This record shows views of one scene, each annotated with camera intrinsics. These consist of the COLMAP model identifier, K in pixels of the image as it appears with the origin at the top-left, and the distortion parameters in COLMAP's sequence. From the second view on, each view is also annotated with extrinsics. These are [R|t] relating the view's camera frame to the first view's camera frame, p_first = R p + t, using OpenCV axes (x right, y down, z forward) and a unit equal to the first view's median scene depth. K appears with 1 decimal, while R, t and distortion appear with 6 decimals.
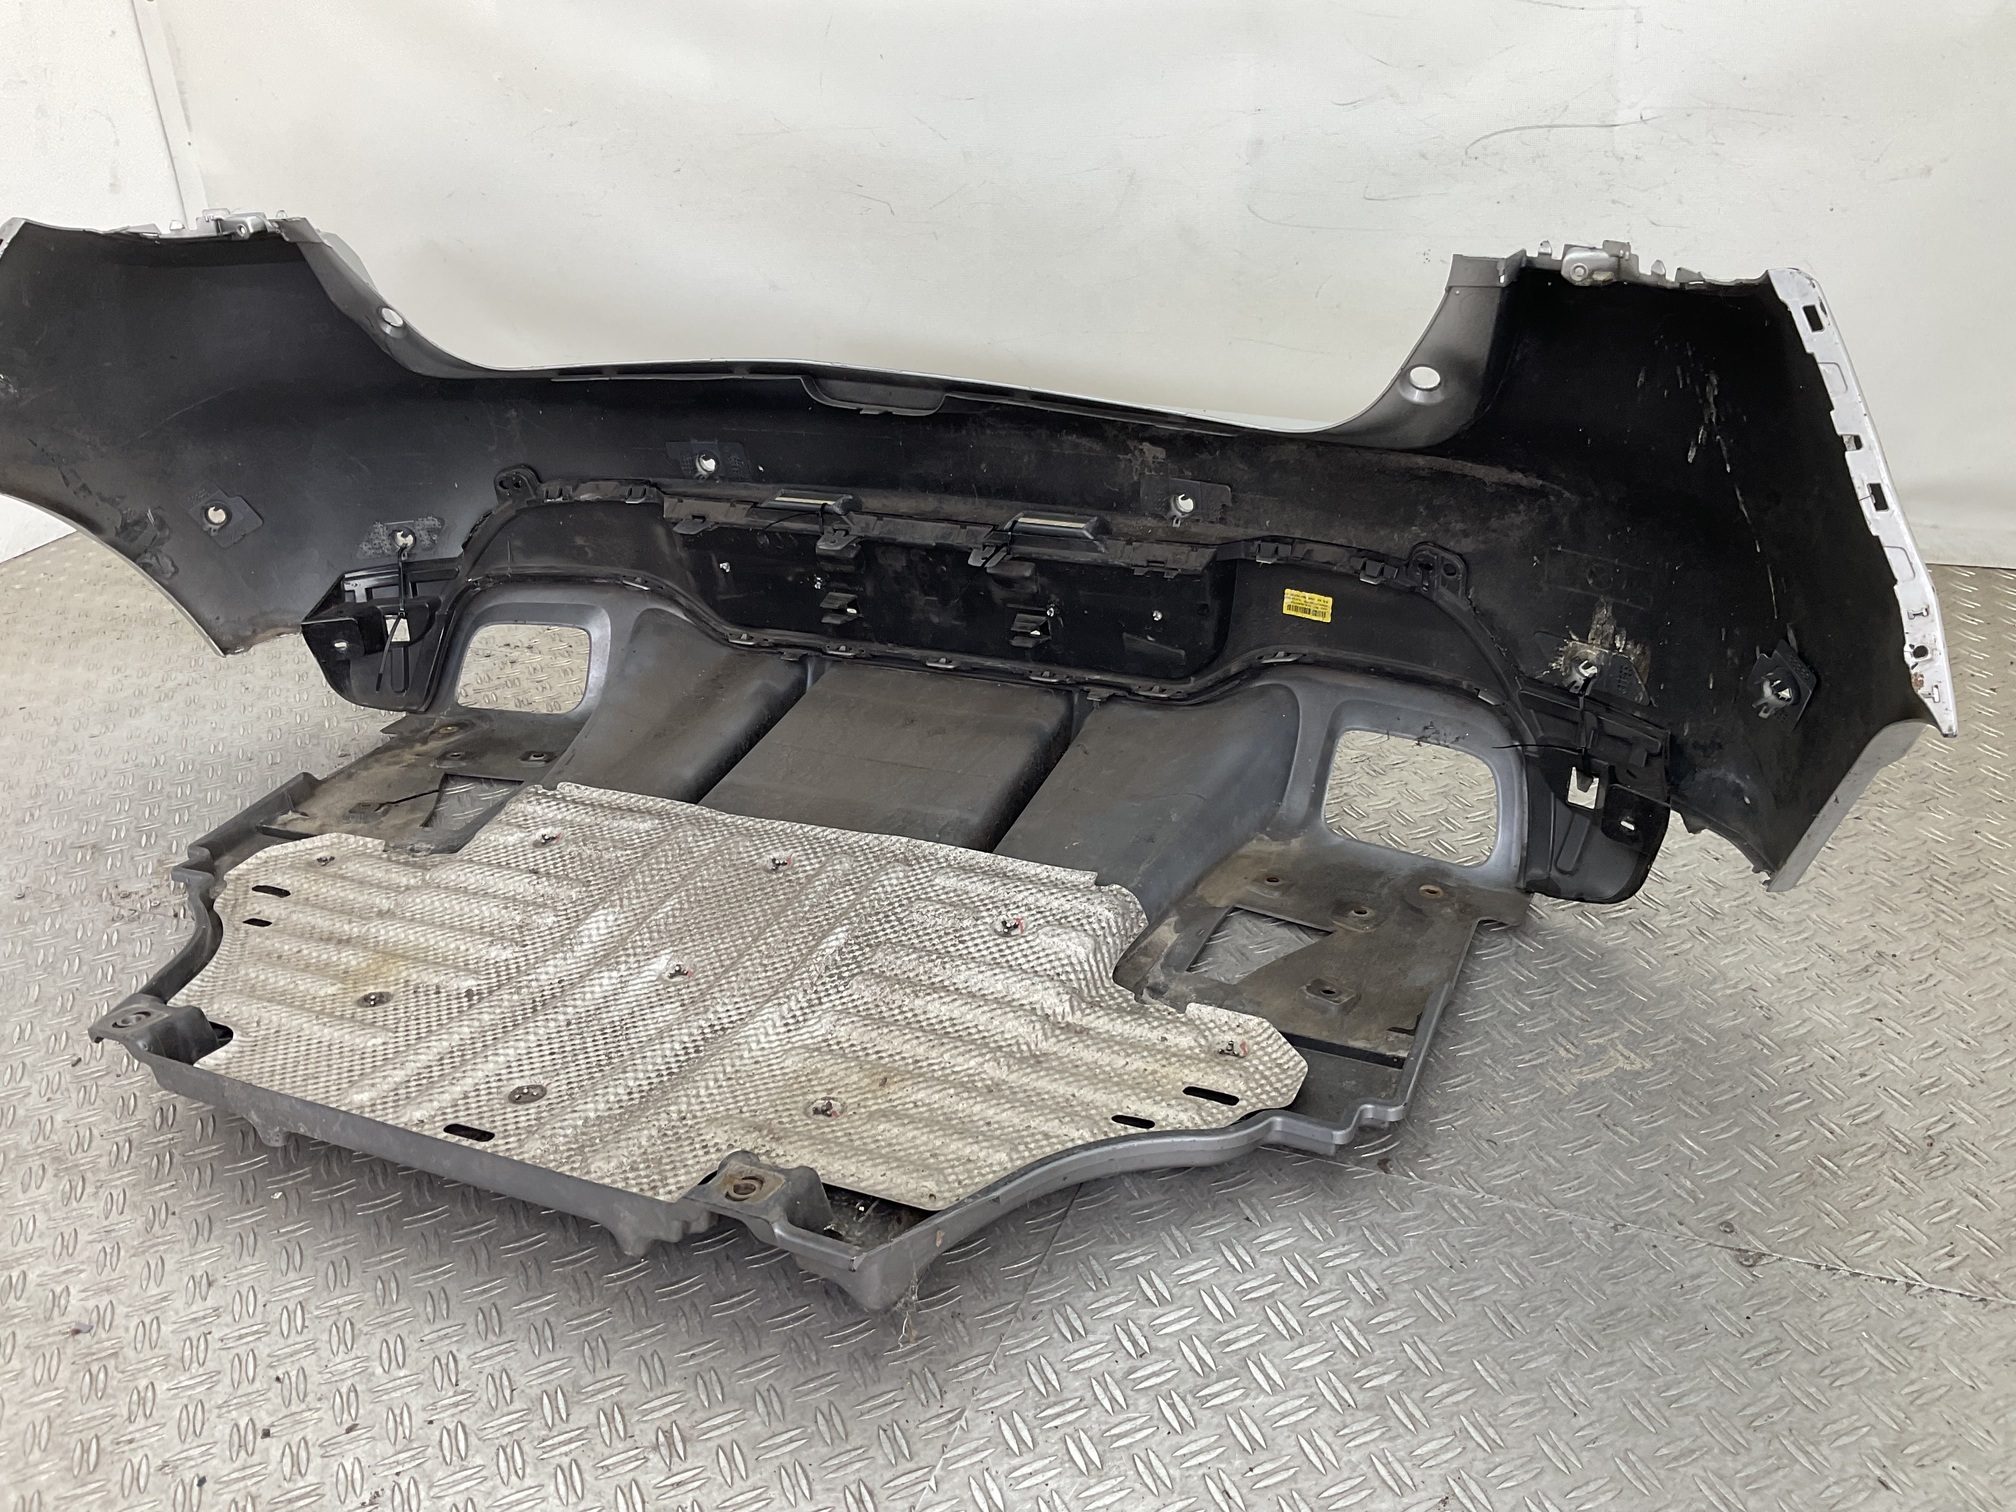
lens RADIAL K [[1665.1, 0, 1006.6], [0, 1665.1, 772.1], [0, 0, 1]] dist [0.070694, -0.128983]
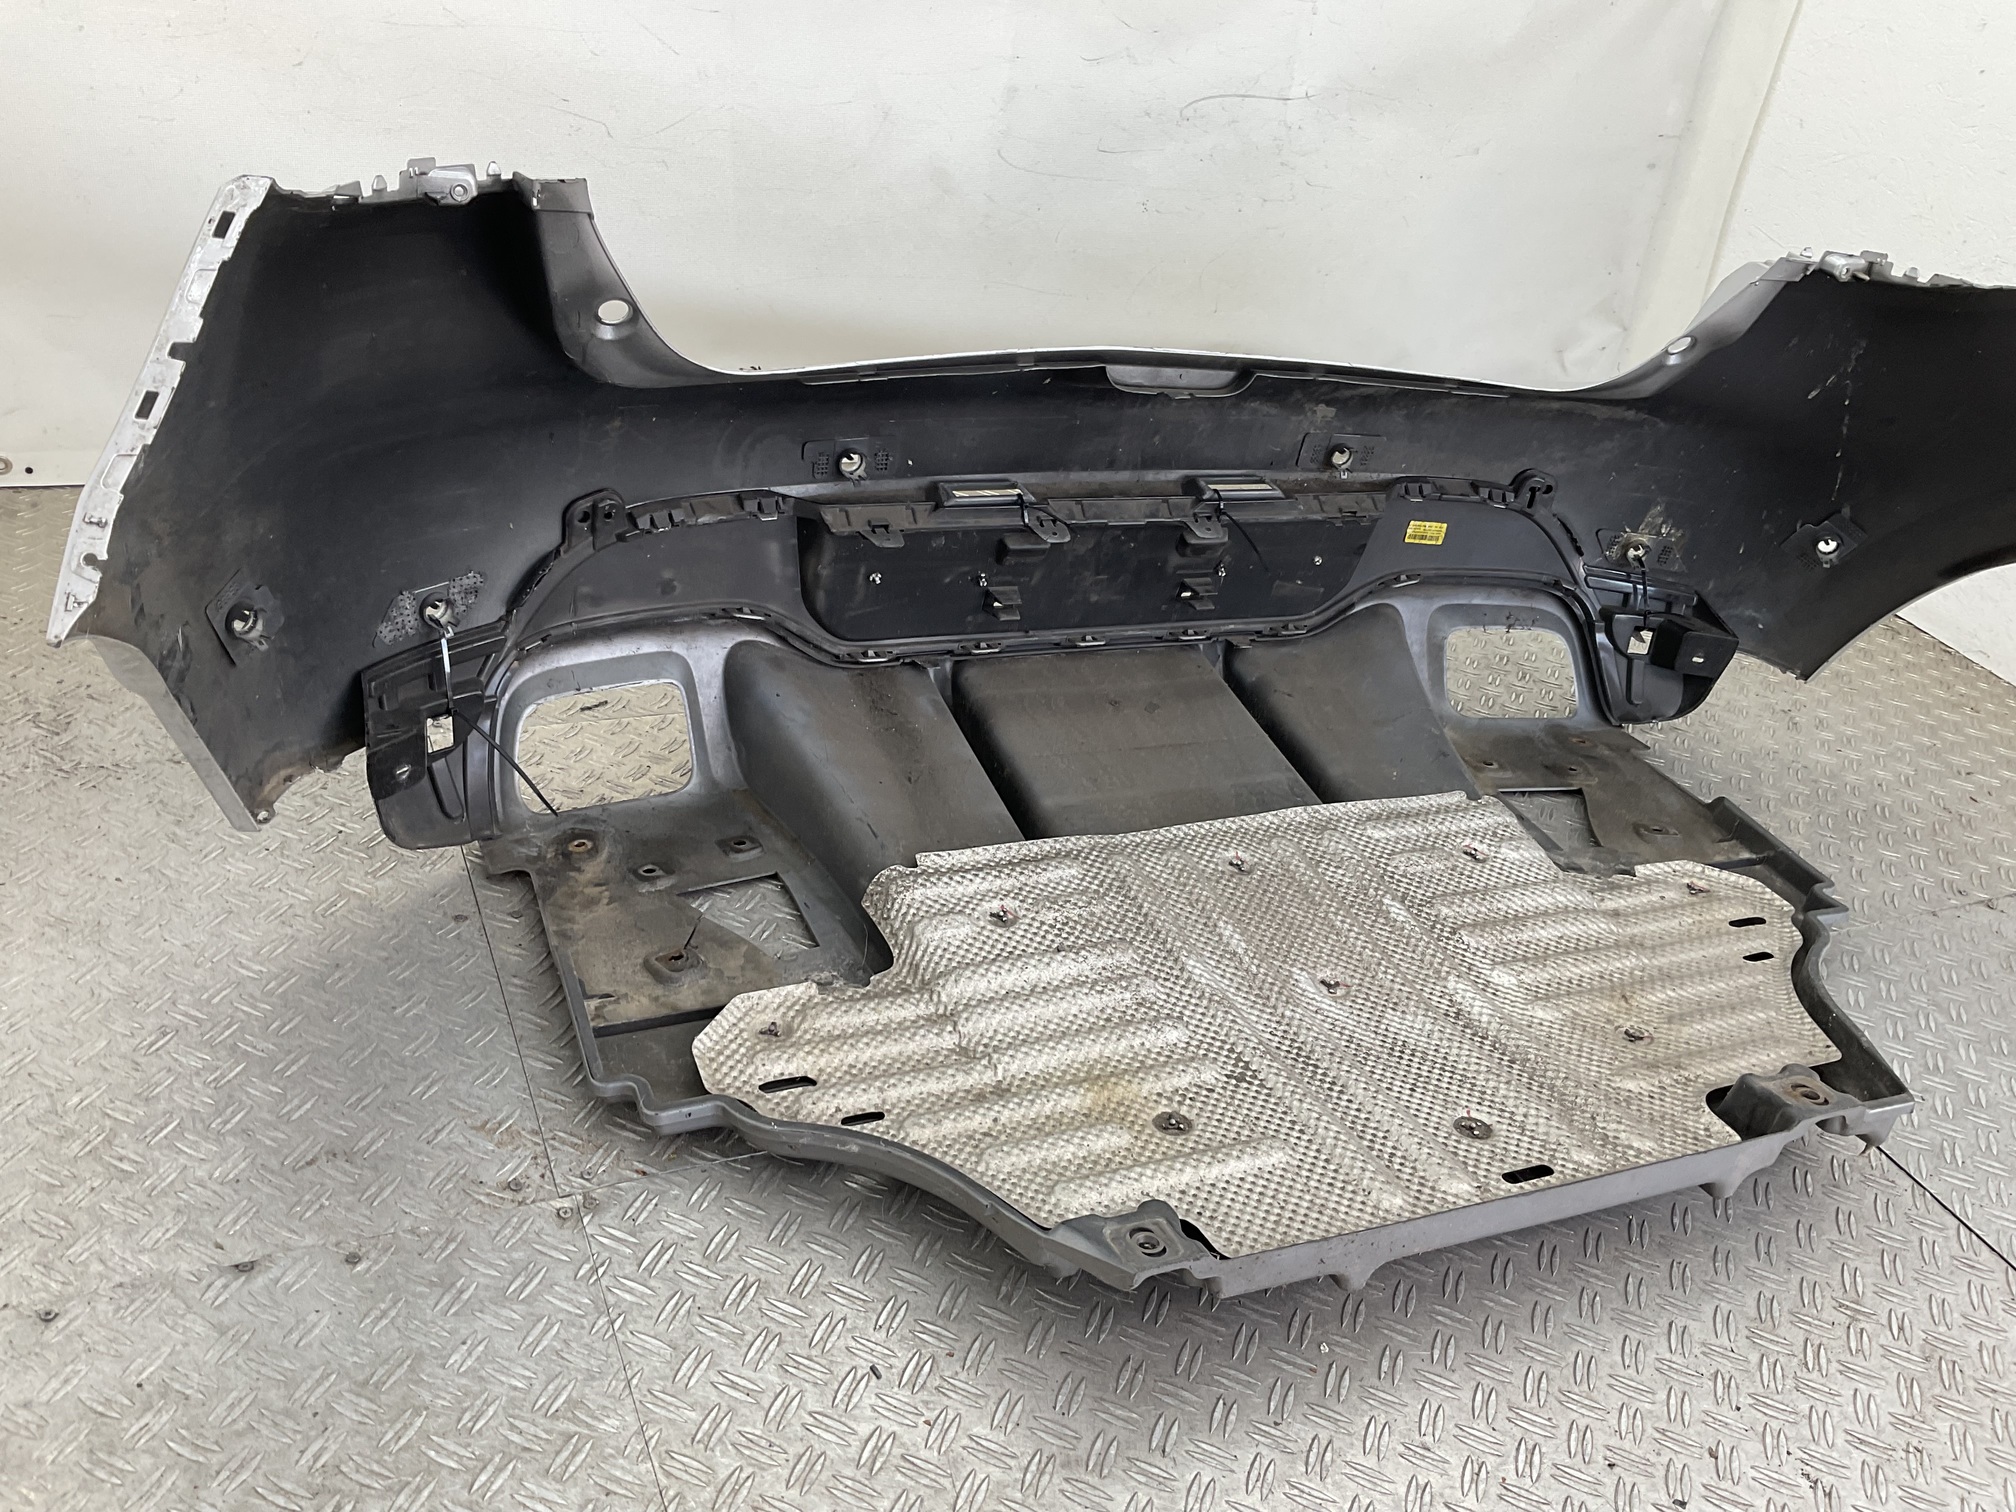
lens RADIAL K [[1665.1, 0, 1018.5], [0, 1665.1, 763.1], [0, 0, 1]] dist [0.070694, -0.128983]
pose [[0.662407, -0.232471, 0.712162, -0.887746], [0.177769, 0.972259, 0.152025, -0.172159], [-0.727747, 0.025898, 0.685357, 0.403638]]
